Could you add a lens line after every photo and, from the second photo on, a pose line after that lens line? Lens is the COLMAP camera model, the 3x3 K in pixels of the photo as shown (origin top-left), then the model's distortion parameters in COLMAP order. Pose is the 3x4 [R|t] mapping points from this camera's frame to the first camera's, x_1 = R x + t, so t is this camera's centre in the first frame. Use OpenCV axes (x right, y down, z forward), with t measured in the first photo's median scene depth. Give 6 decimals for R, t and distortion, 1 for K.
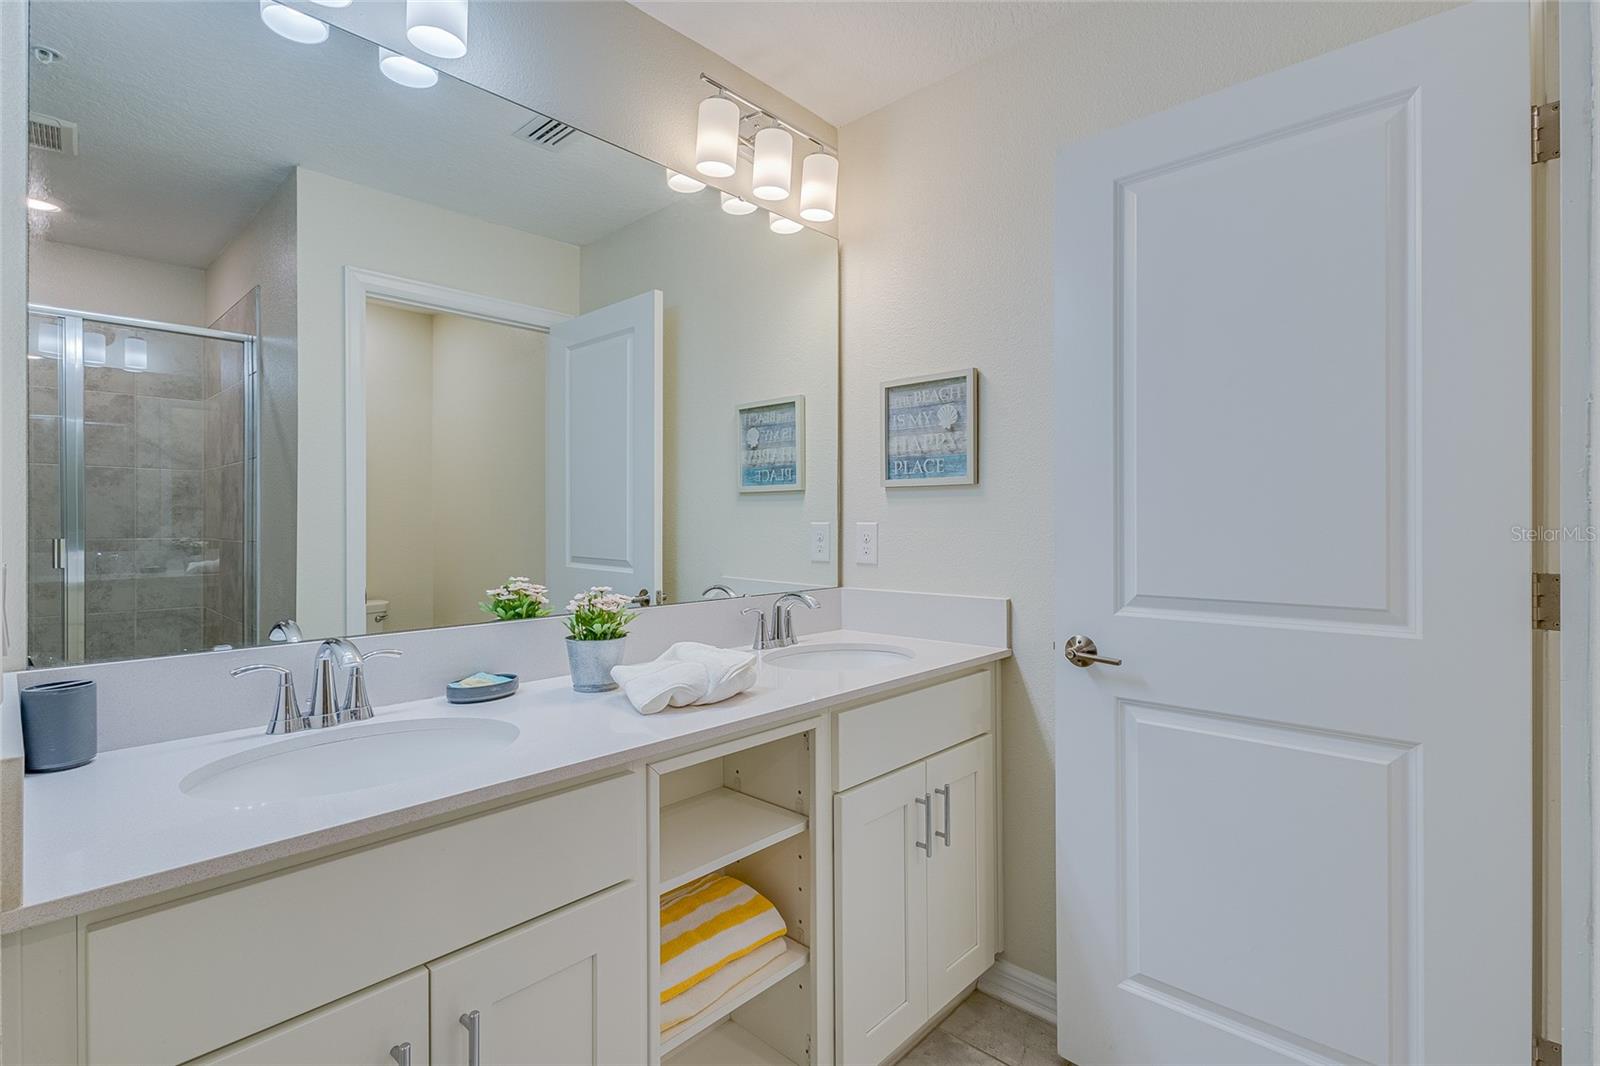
lens RADIAL K [[760.2, 0, 797.9], [0, 760.2, 525.6], [0, 0, 1]] dist [0.011276, -0.001711]
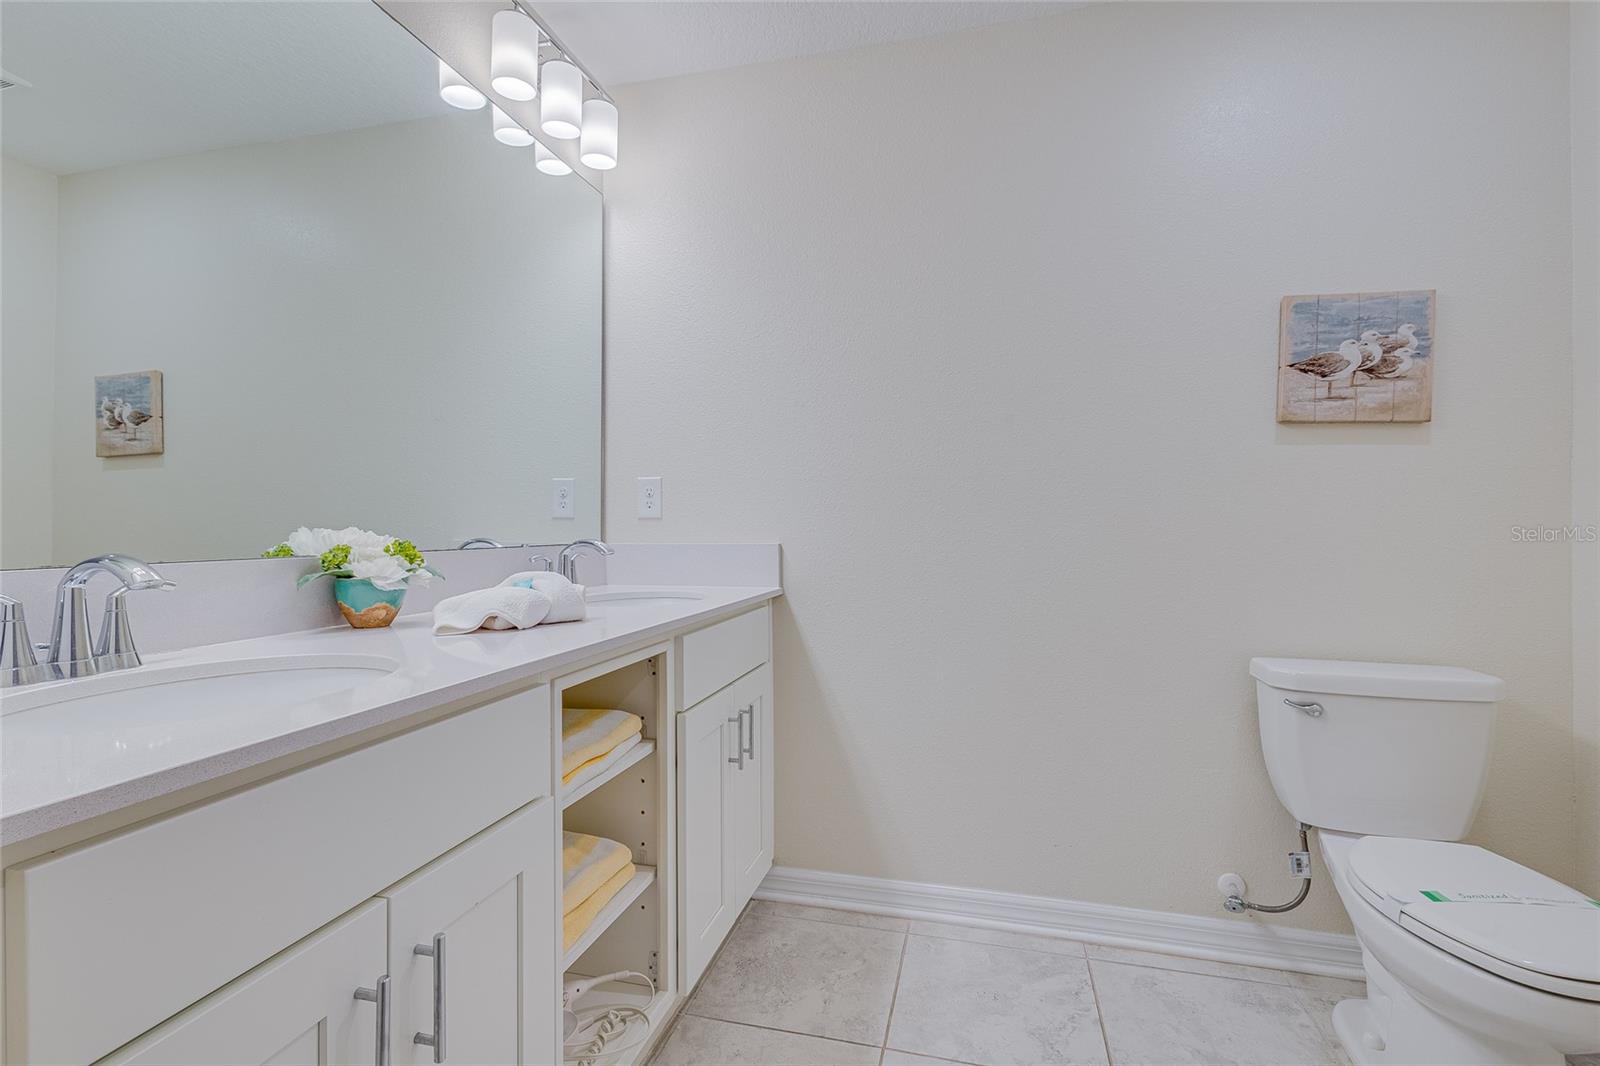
lens RADIAL K [[760.2, 0, 801.7], [0, 760.2, 533.5], [0, 0, 1]] dist [0.011276, -0.001711]
pose [[0.870232, 0.000163, 0.492642, -0.314158], [0.001517, 0.999994, -0.003011, 0.107110], [-0.492640, 0.003368, 0.870227, 0.006690]]
